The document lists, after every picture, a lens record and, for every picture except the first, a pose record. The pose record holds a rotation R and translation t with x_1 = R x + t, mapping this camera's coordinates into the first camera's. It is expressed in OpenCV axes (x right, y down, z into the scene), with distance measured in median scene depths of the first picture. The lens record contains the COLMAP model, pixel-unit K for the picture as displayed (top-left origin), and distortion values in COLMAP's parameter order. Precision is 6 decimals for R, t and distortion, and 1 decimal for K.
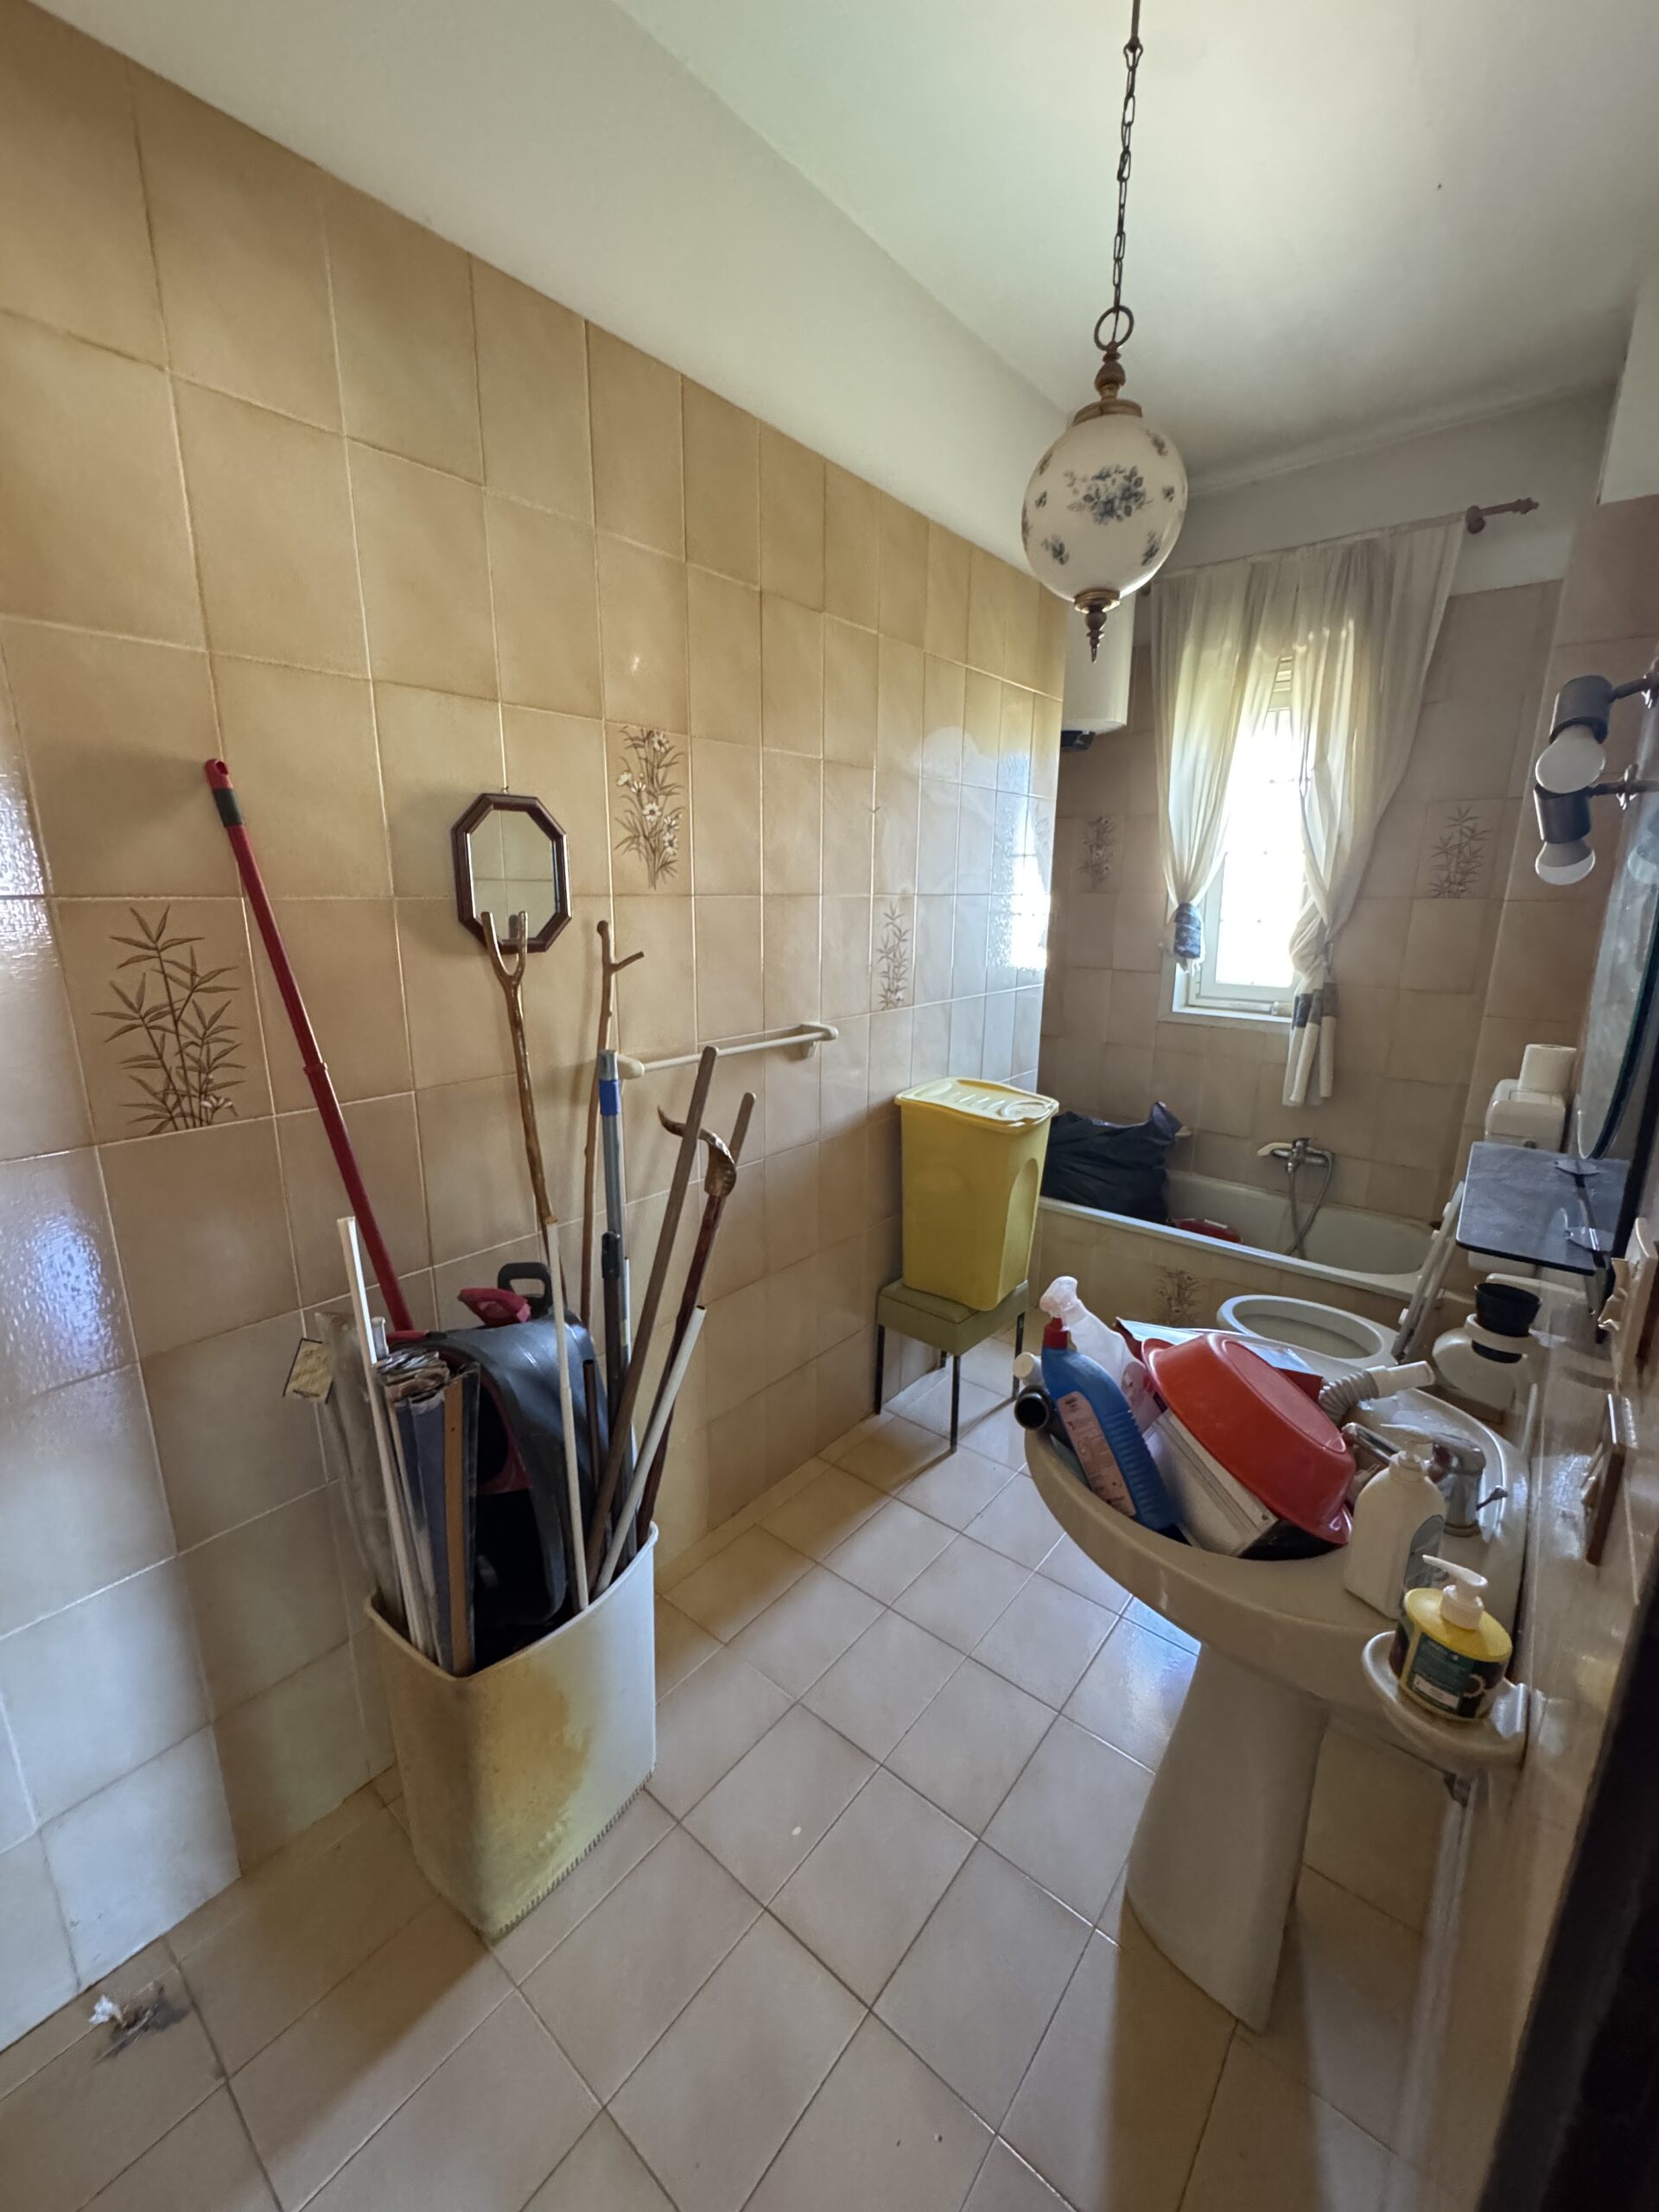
lens RADIAL K [[890.7, 0, 828.7], [0, 890.7, 1103.6], [0, 0, 1]] dist [-0.004742, 0.000385]
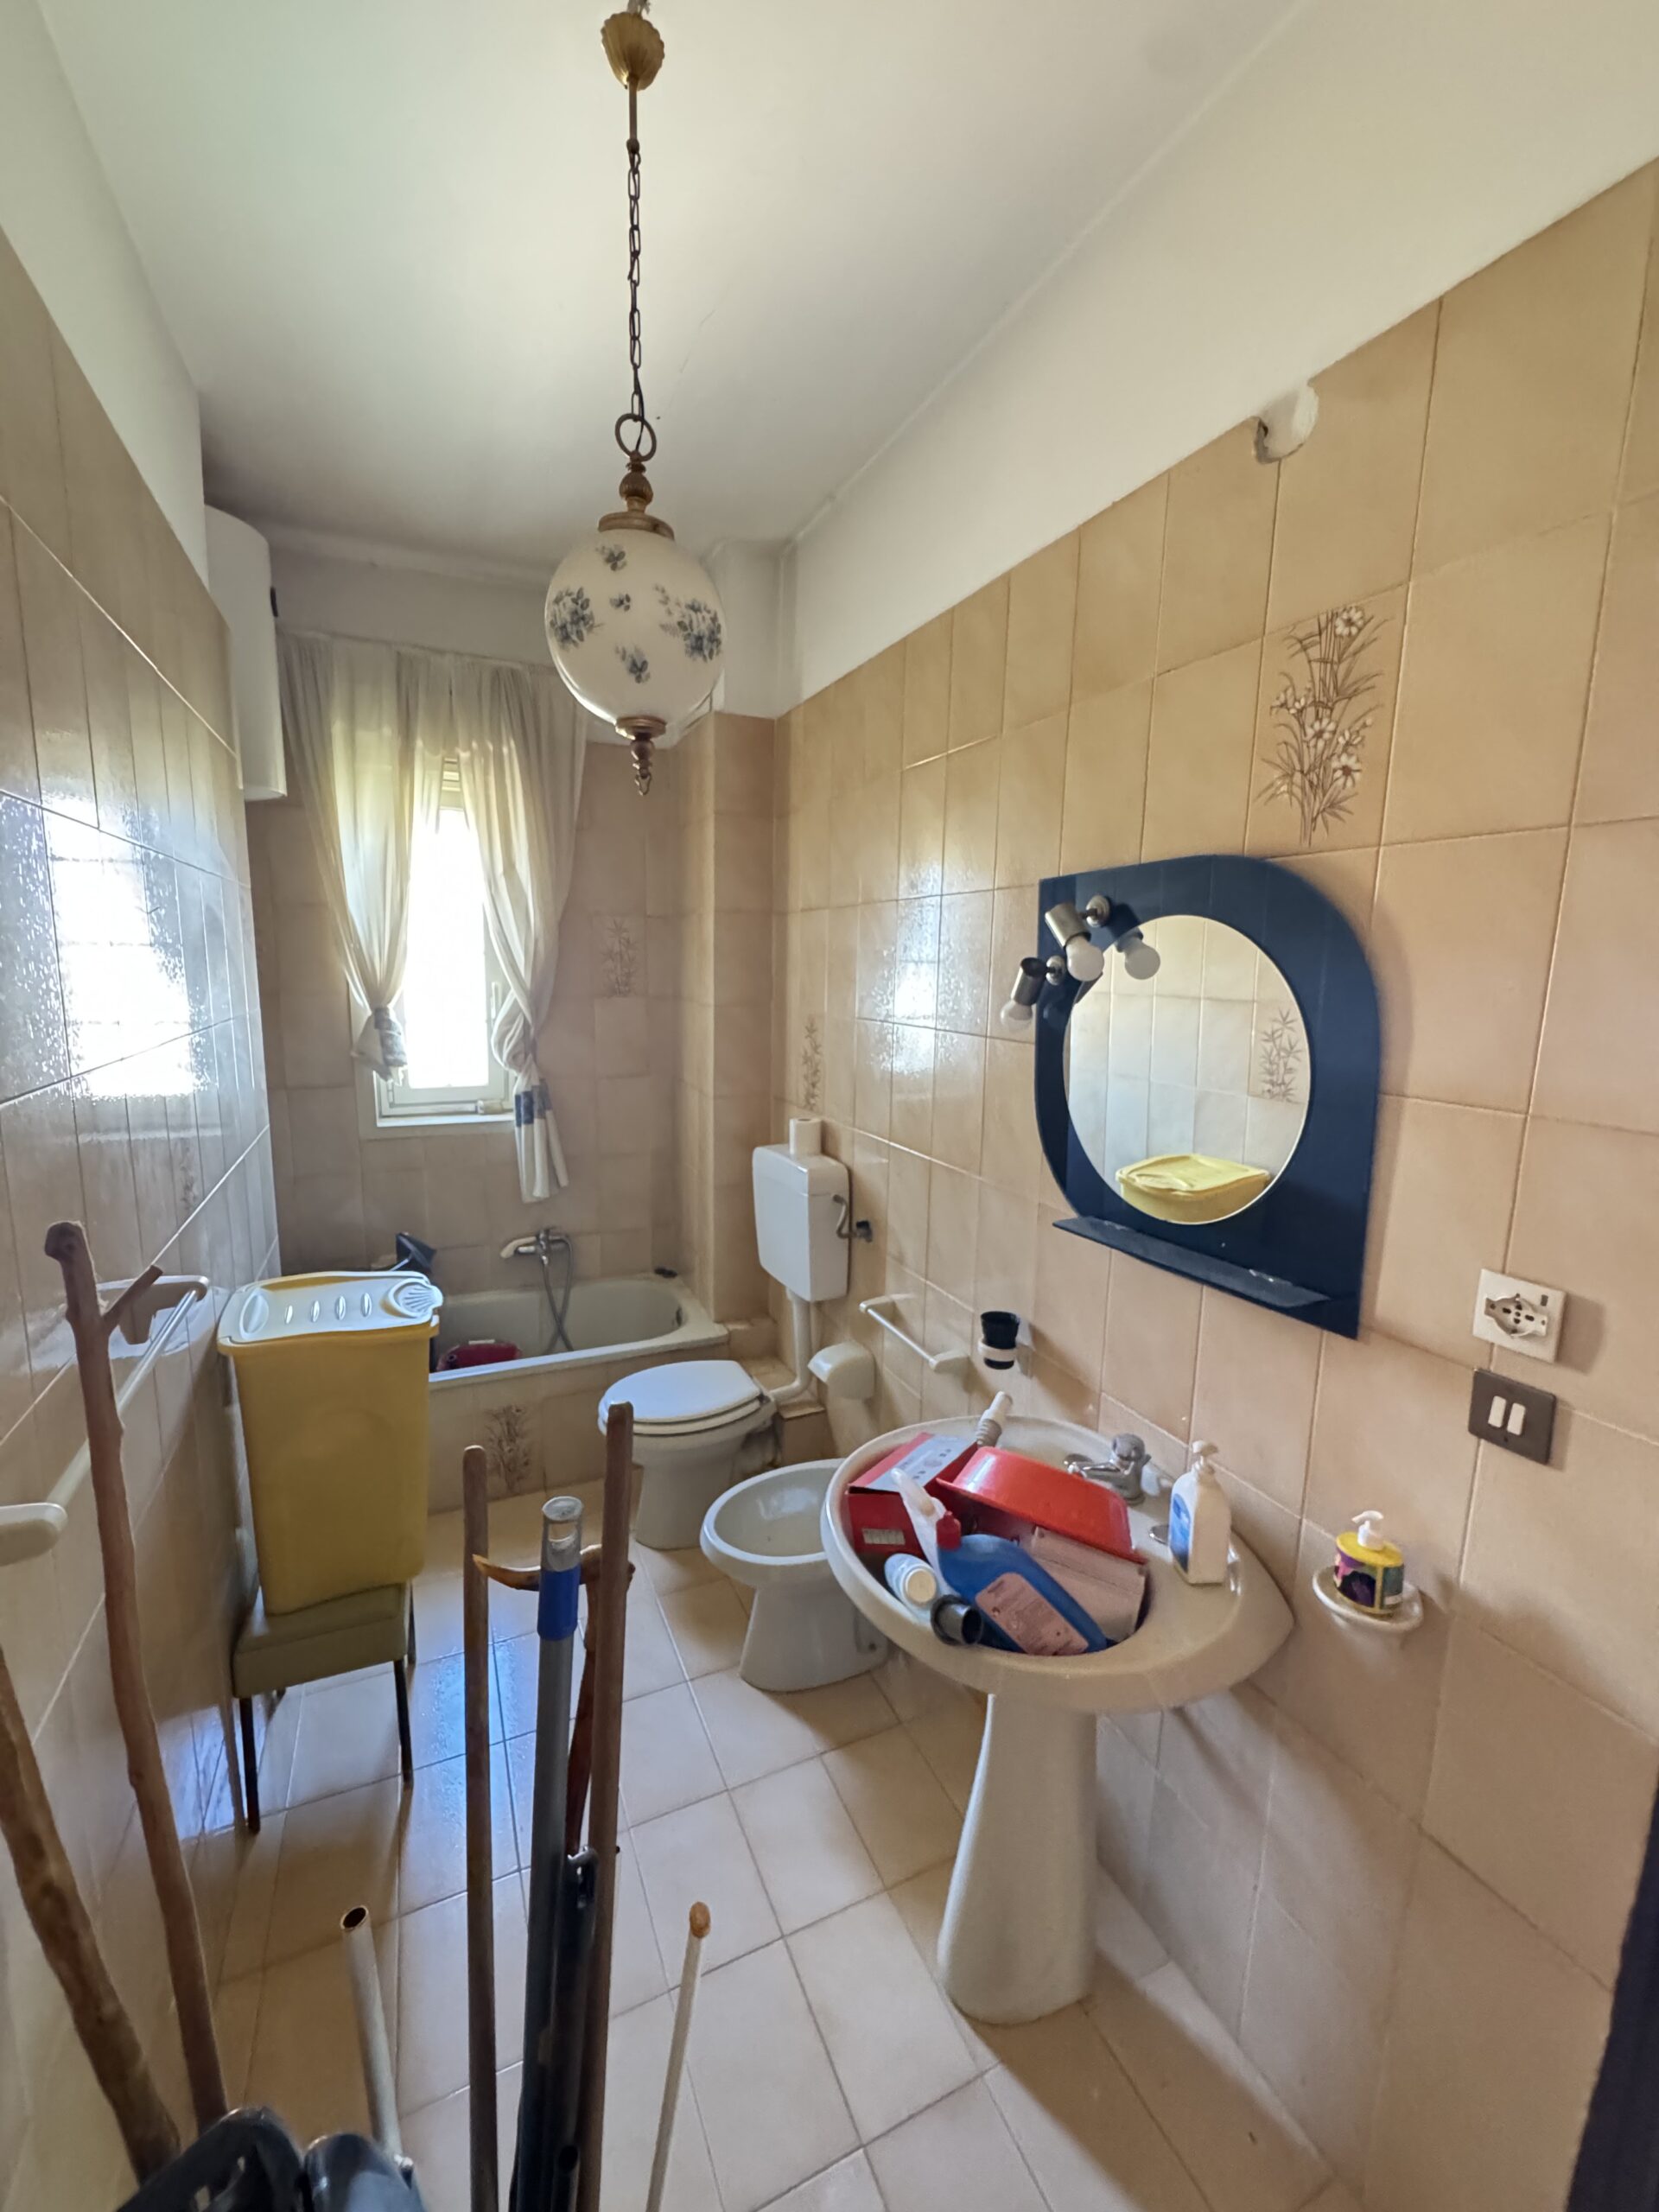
lens RADIAL K [[890.7, 0, 827.6], [0, 890.7, 1105.0], [0, 0, 1]] dist [-0.004742, 0.000385]
pose [[0.435043, -0.146491, 0.888413, -0.228552], [0.199098, 0.977904, 0.063752, -0.108075], [-0.878121, 0.149147, 0.454597, 0.243009]]
